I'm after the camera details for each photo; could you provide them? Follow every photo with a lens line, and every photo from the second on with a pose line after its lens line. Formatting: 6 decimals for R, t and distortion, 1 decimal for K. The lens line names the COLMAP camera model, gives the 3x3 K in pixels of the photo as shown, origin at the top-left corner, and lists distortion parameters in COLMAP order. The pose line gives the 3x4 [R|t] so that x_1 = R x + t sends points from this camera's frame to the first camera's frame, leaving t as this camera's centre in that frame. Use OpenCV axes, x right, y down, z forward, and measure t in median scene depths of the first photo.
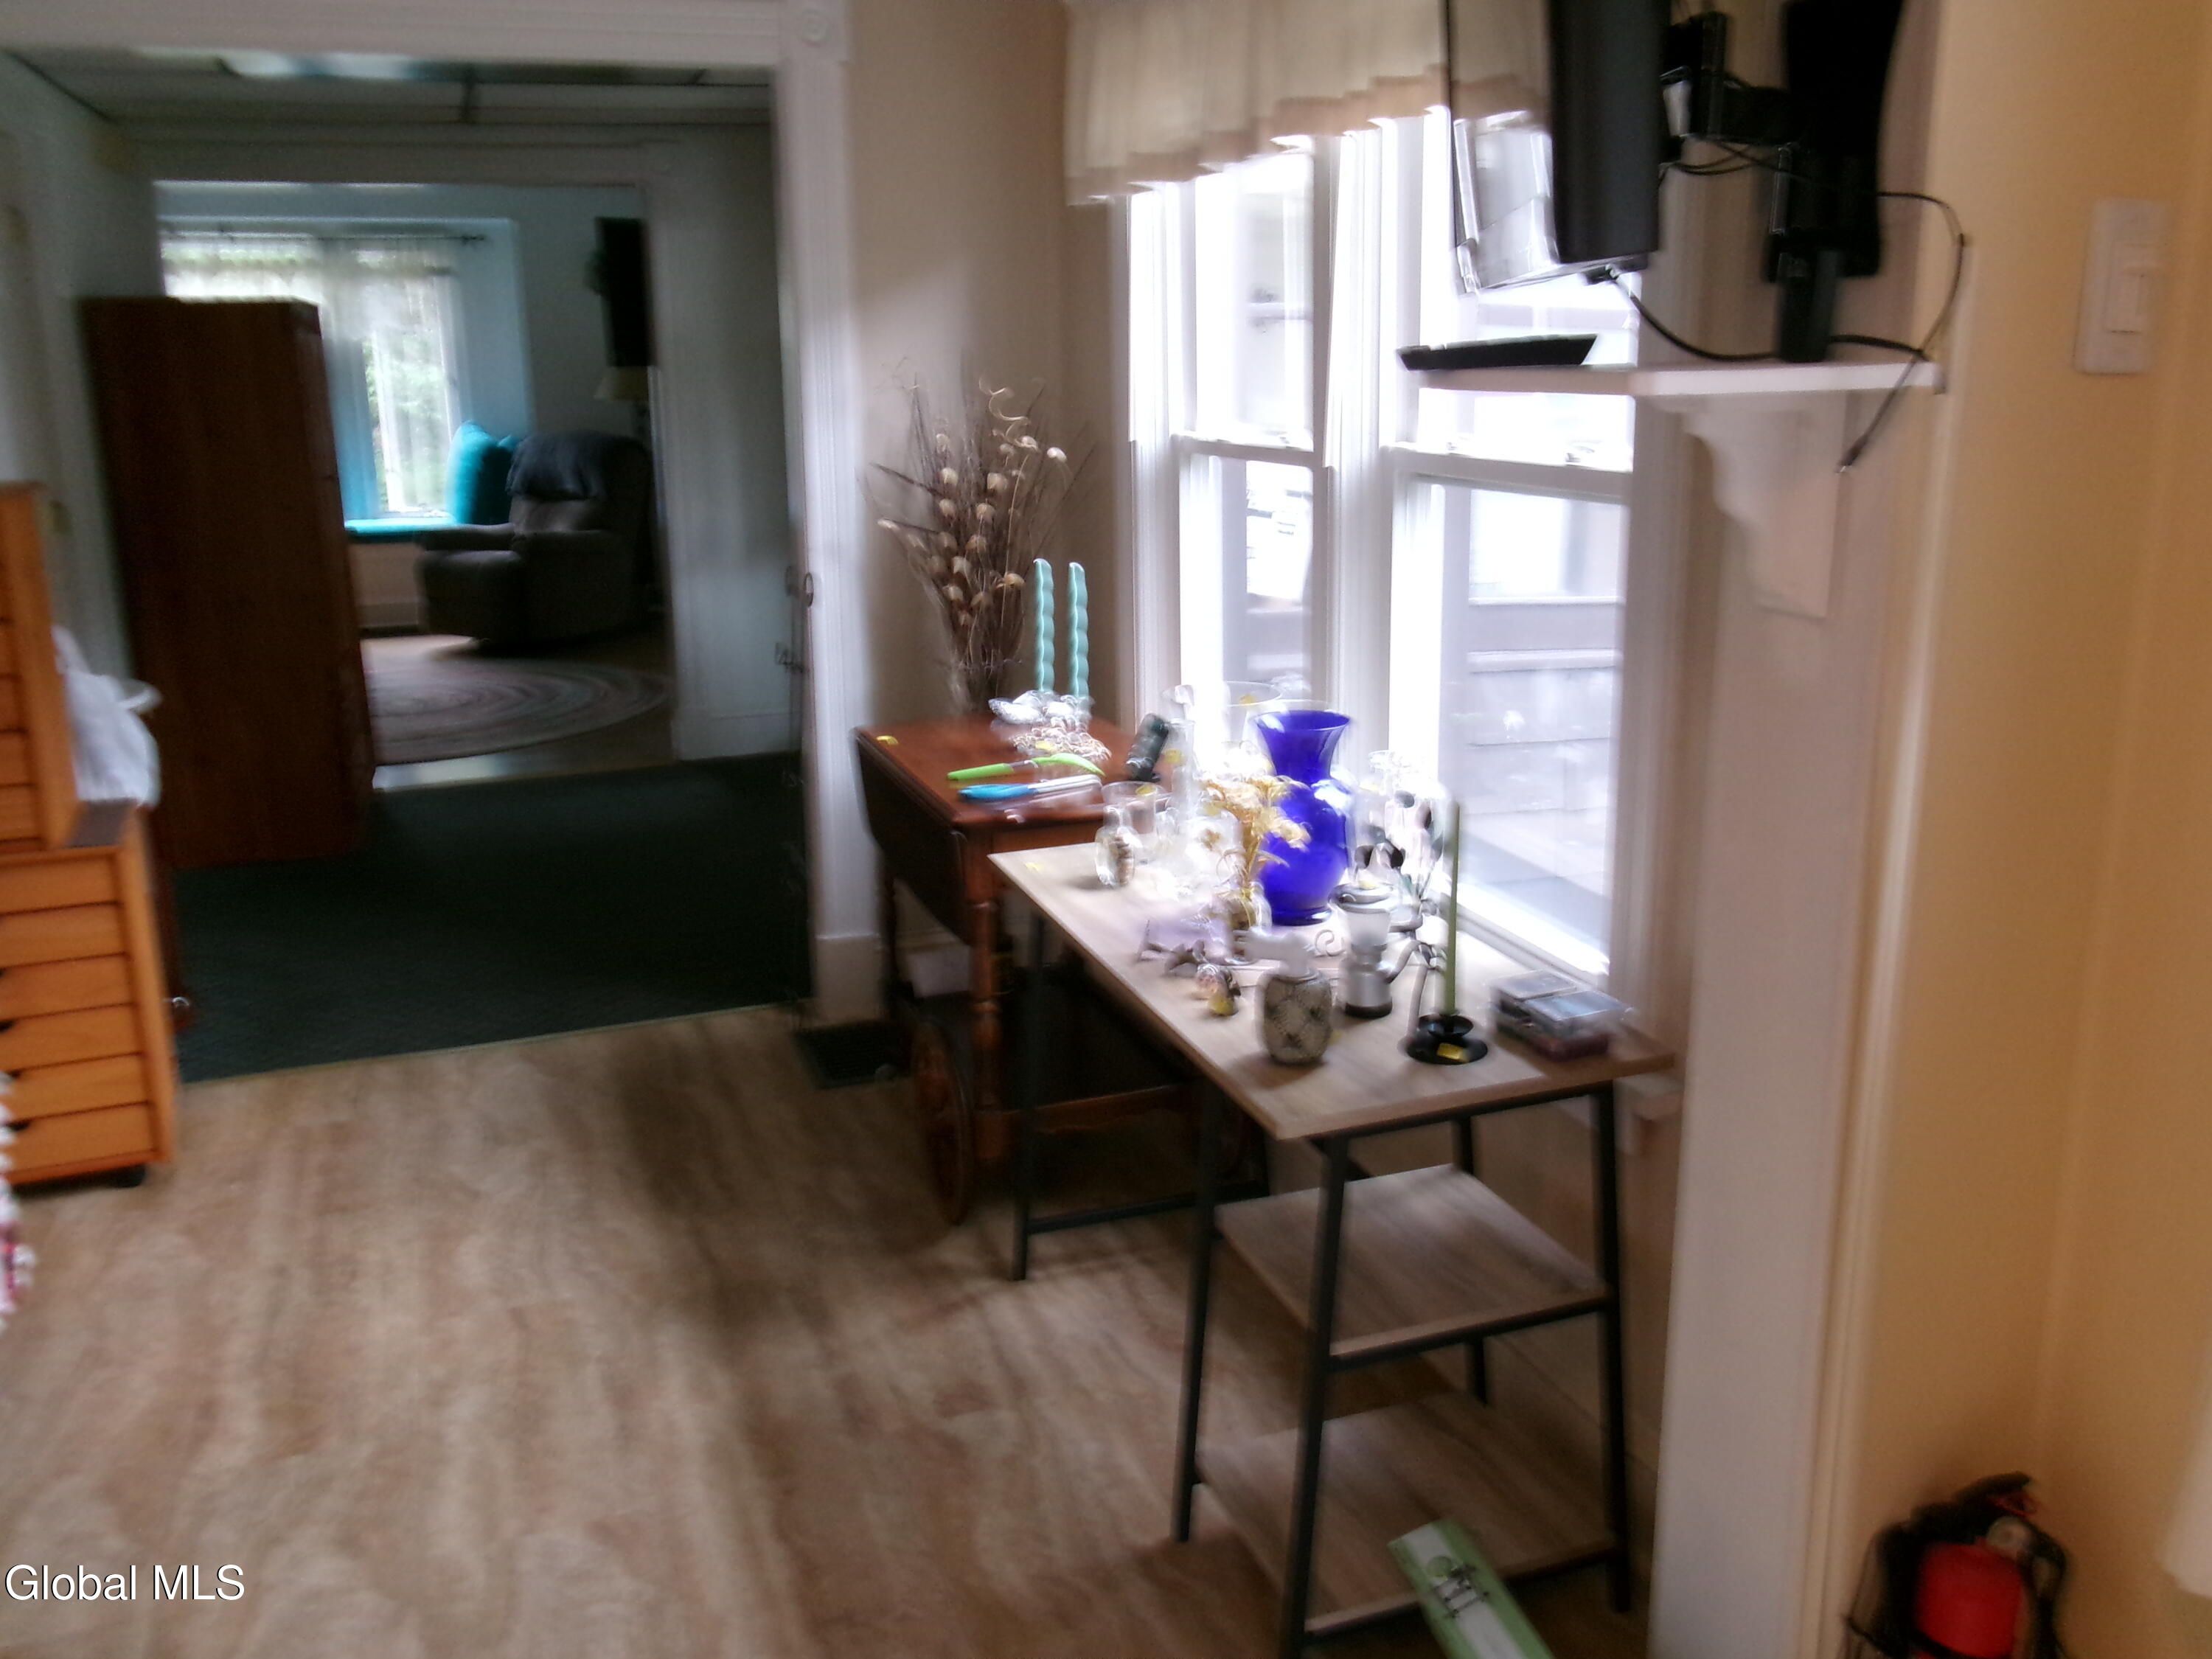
lens RADIAL K [[1783.2, 0, 1095.2], [0, 1783.2, 786.4], [0, 0, 1]] dist [-0.003626, 0.000180]
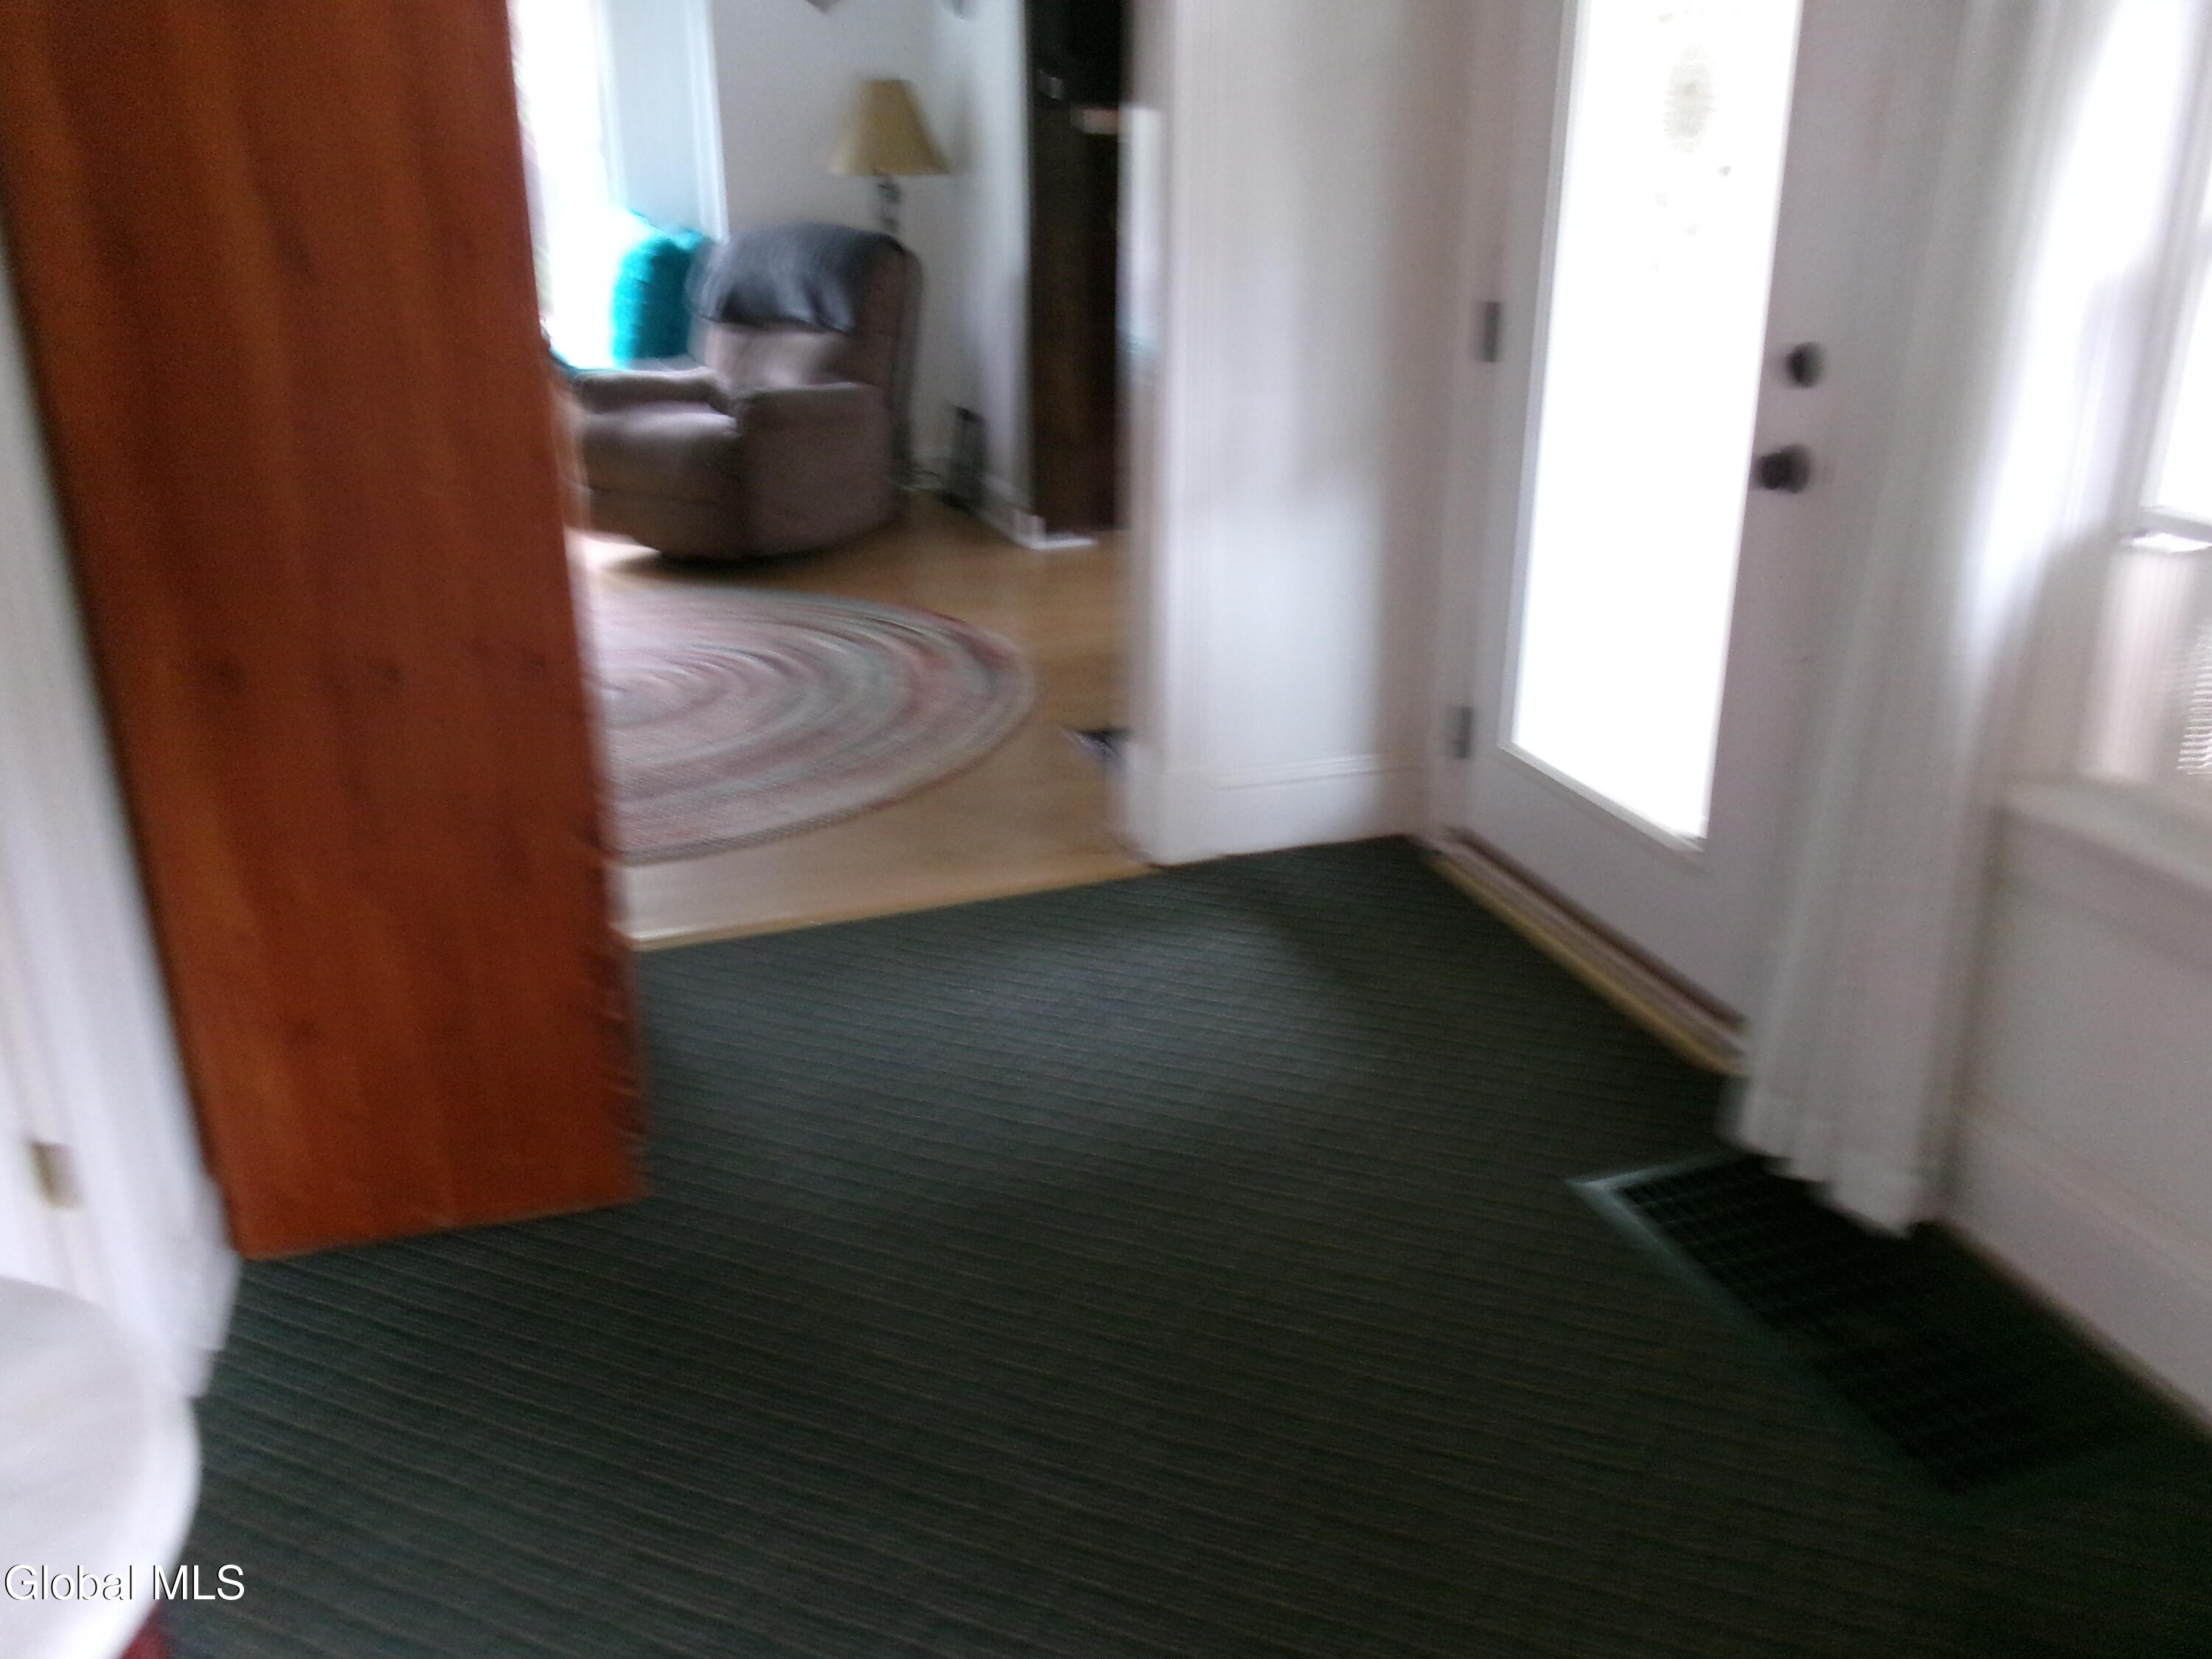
lens RADIAL K [[1783.2, 0, 1095.2], [0, 1783.2, 786.4], [0, 0, 1]] dist [-0.003626, 0.000180]
pose [[0.999602, 0.014714, -0.024079, -0.165605], [-0.011950, 0.993733, 0.111136, -0.068027], [0.025564, -0.110804, 0.993513, 0.329411]]
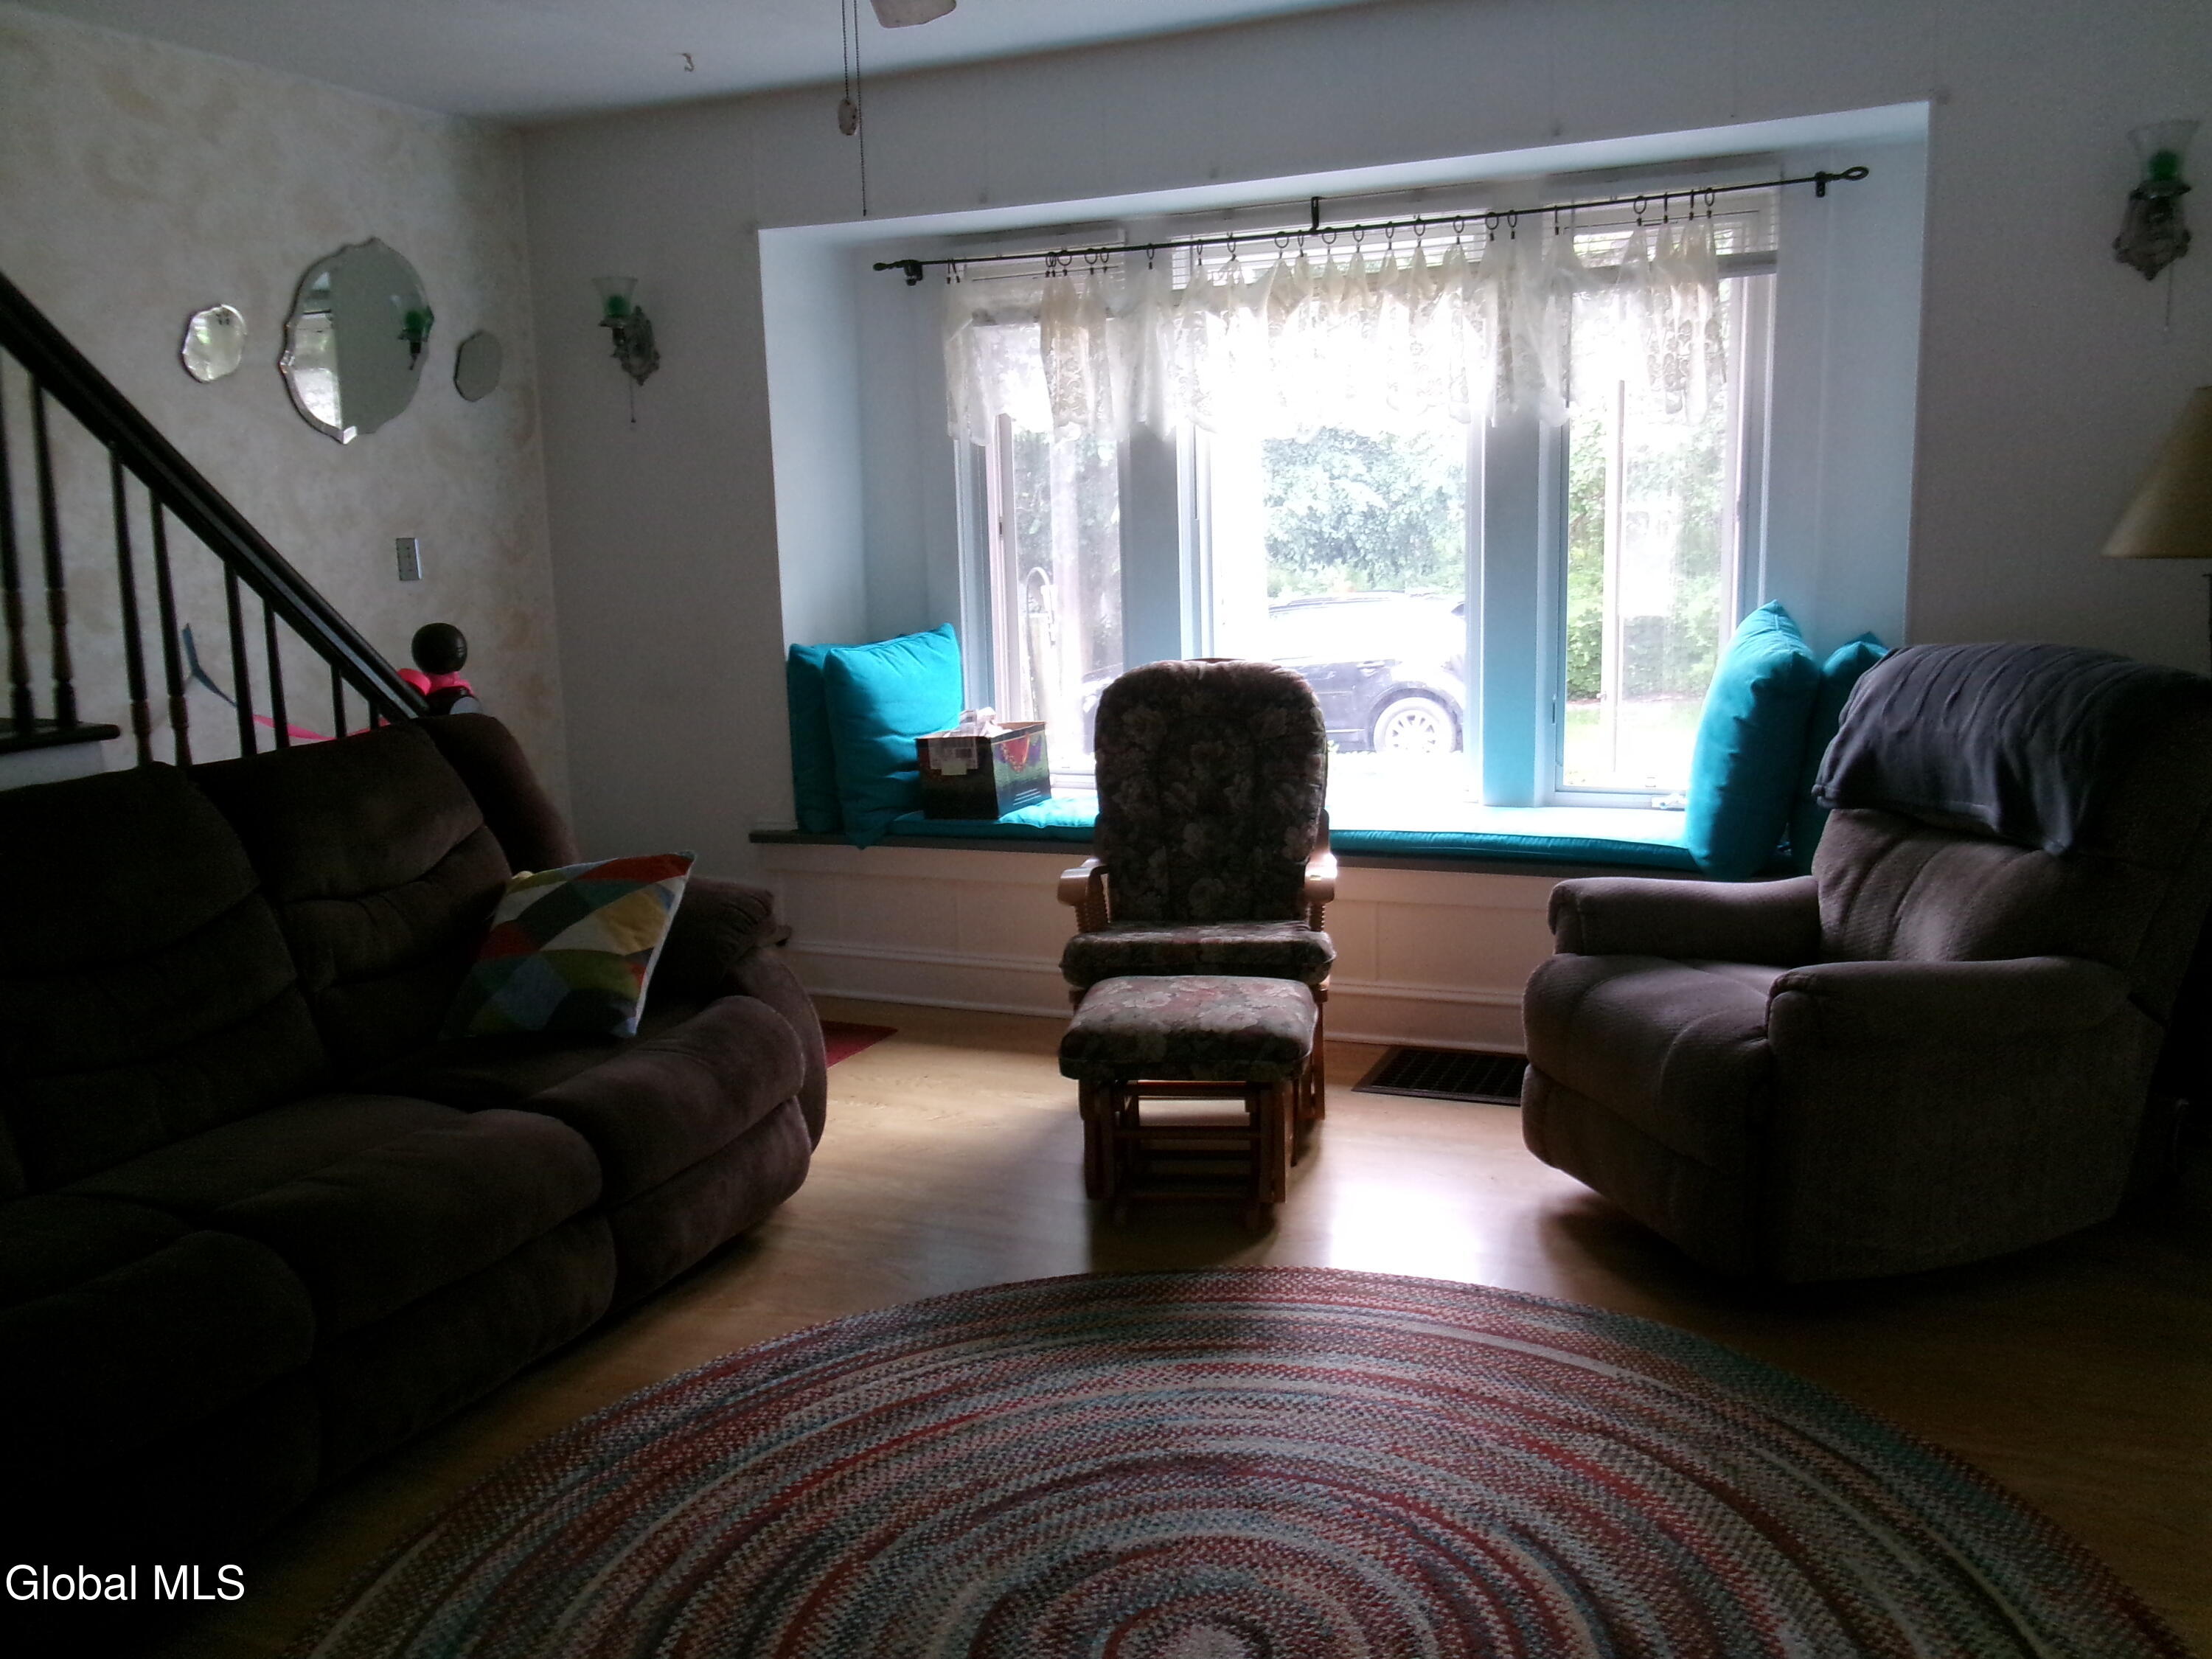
lens RADIAL K [[1783.2, 0, 1095.2], [0, 1783.2, 786.4], [0, 0, 1]] dist [-0.003626, 0.000180]
pose [[0.710939, 0.094804, -0.696835, -0.175742], [-0.149488, 0.988599, -0.018016, -0.138330], [0.687182, 0.116977, 0.717006, 0.629837]]
